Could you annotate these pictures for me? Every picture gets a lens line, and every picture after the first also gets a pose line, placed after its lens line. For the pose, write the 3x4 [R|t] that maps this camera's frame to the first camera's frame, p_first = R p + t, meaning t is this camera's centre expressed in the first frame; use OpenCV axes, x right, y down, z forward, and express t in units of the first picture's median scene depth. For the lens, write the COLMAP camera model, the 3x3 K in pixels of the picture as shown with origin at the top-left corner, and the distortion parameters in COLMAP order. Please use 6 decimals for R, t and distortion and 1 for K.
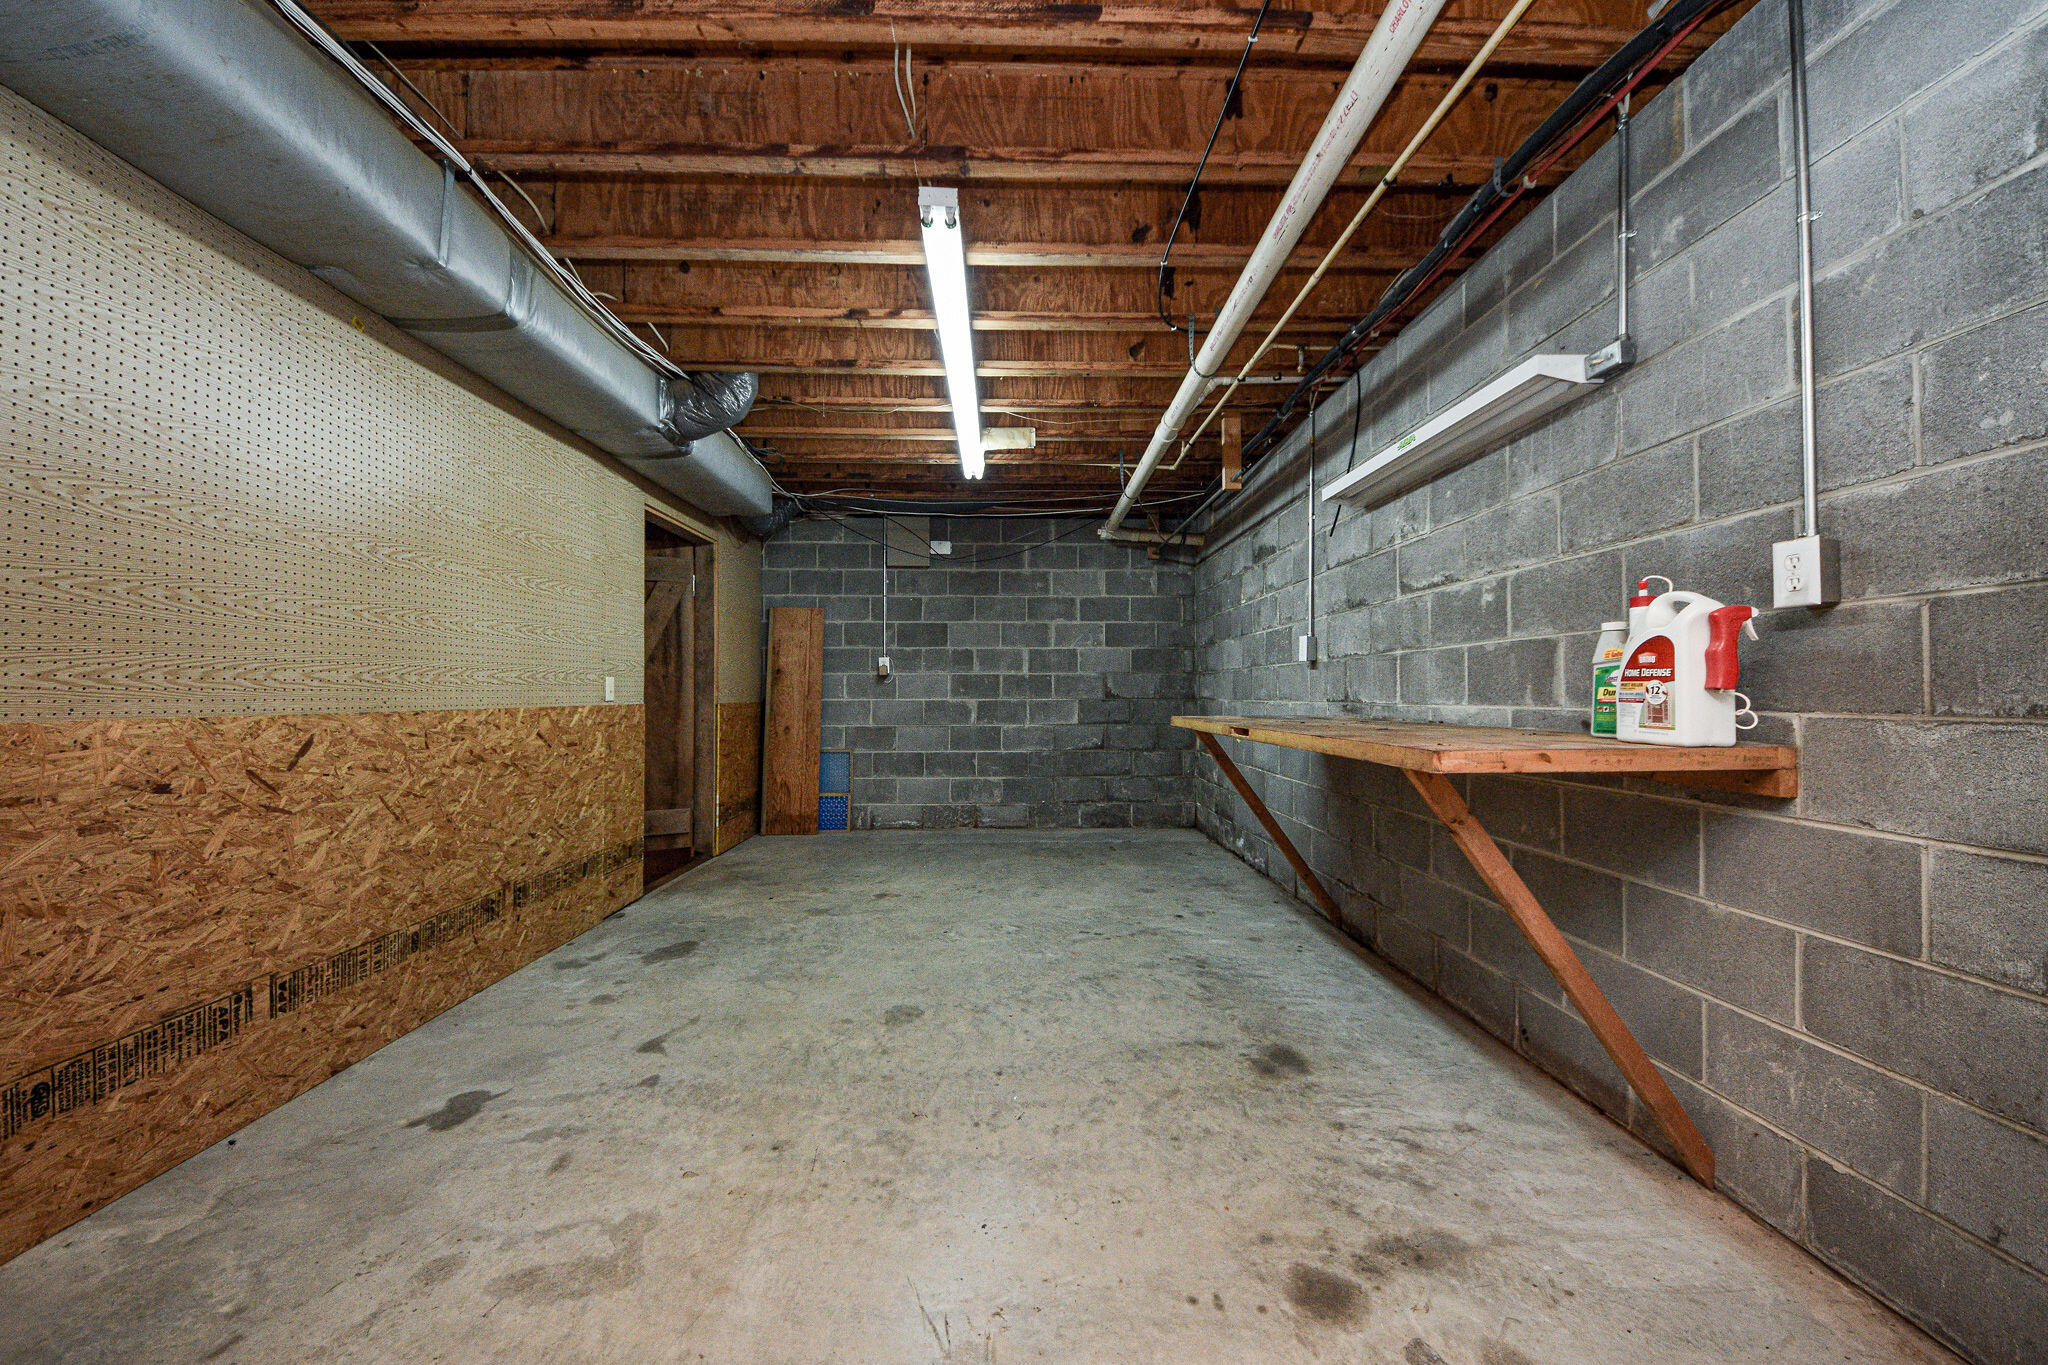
lens RADIAL K [[741.4, 0, 1024.0], [0, 741.4, 682.5], [0, 0, 1]] dist [0.000545, -0.000042]
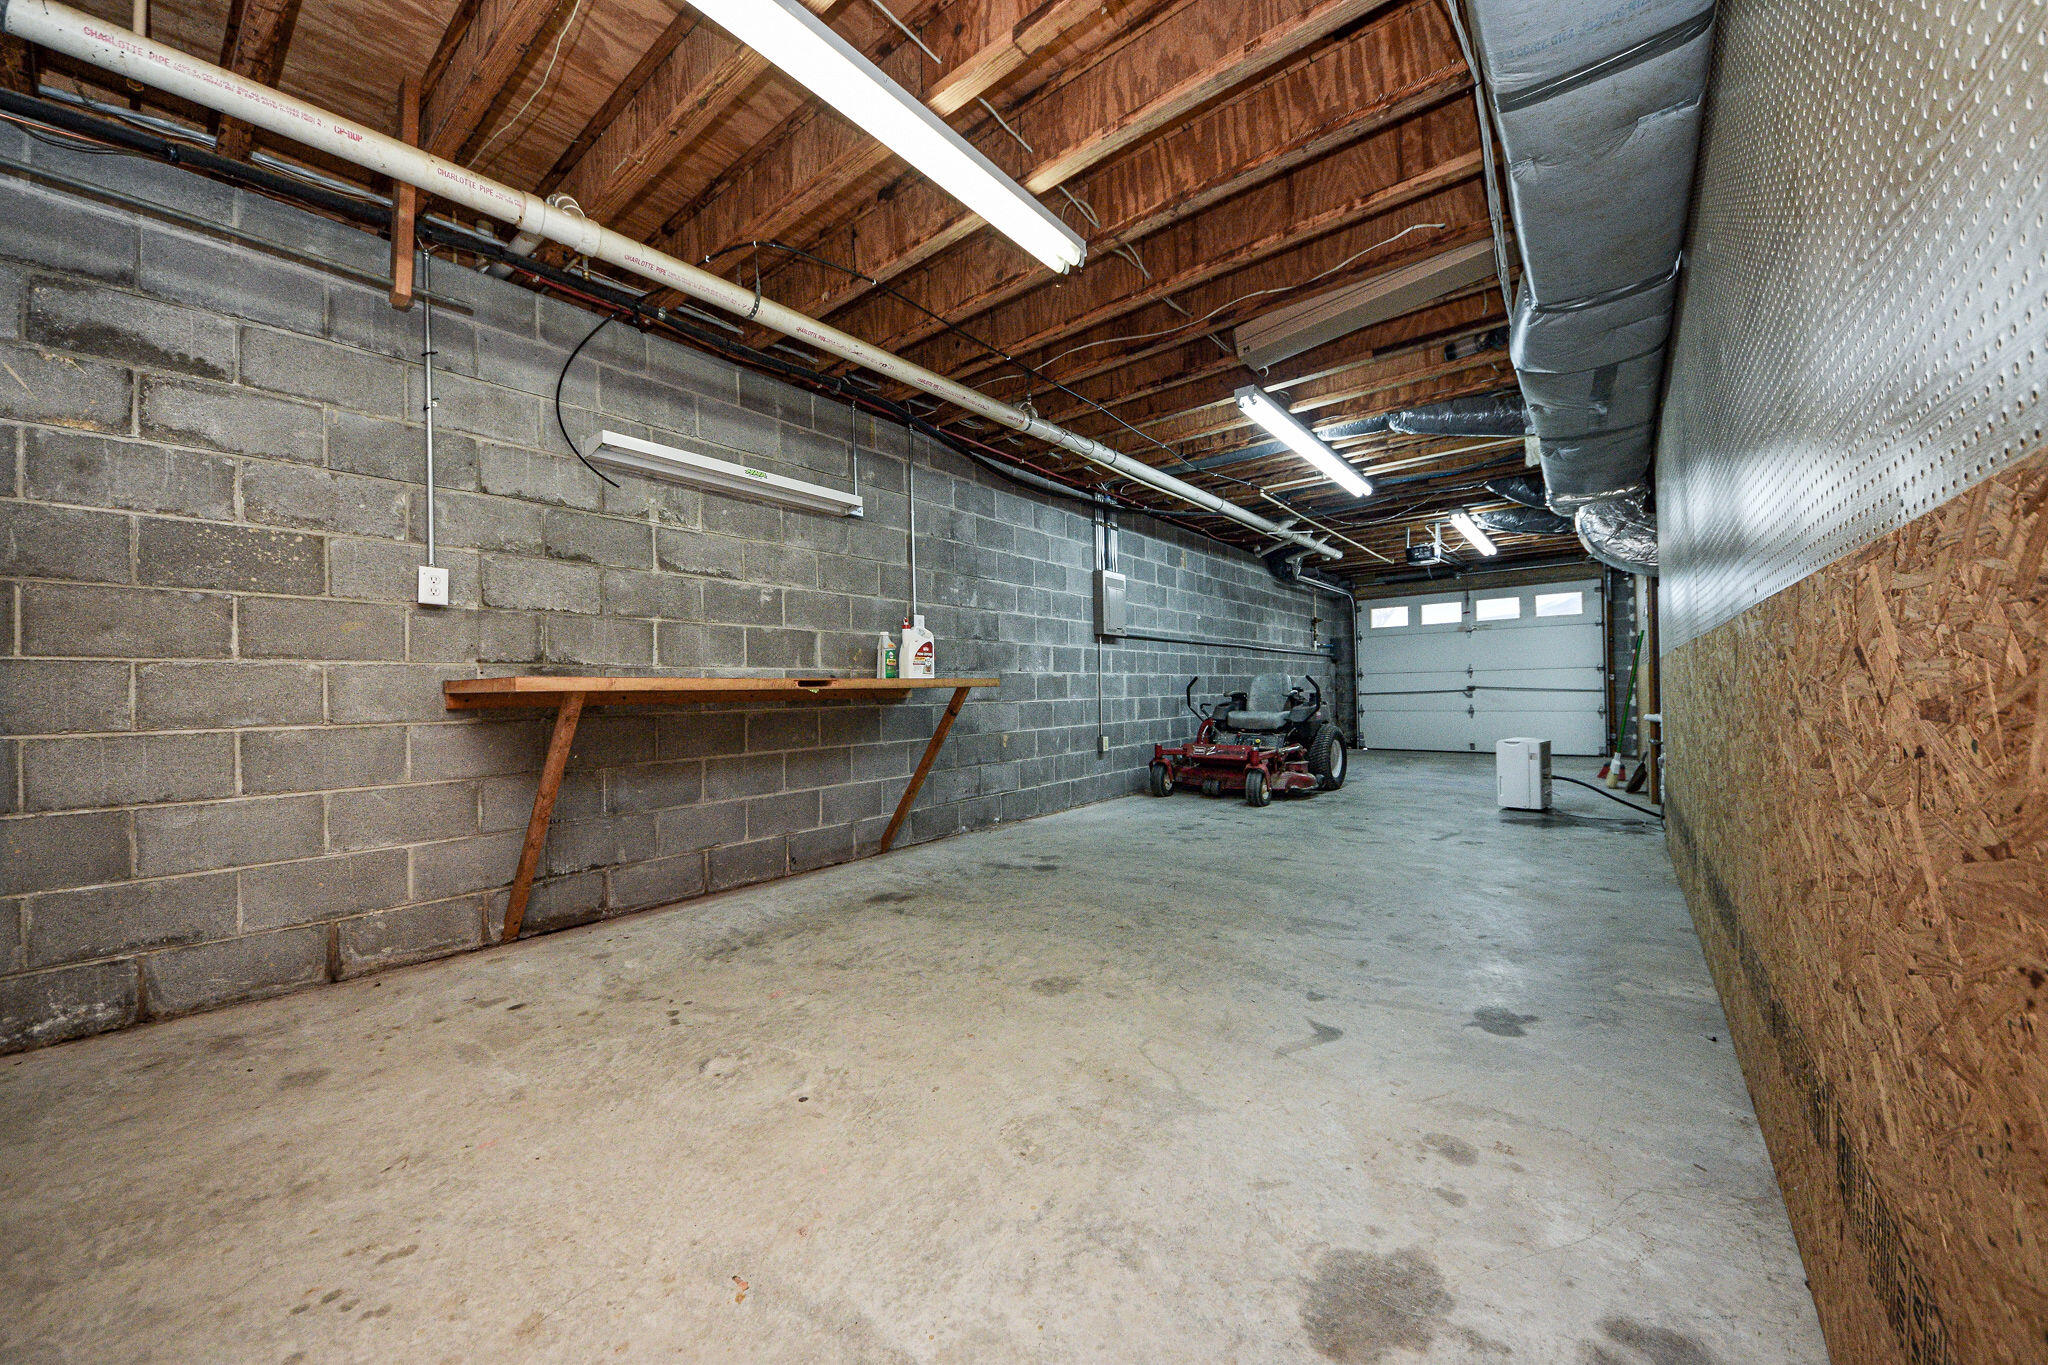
lens RADIAL K [[741.4, 0, 1024.0], [0, 741.4, 682.5], [0, 0, 1]] dist [0.000545, -0.000042]
pose [[-0.767990, 0.024568, 0.639990, -0.692691], [0.012782, 0.999653, -0.023037, 0.093973], [-0.640334, -0.009512, -0.768038, 1.647589]]
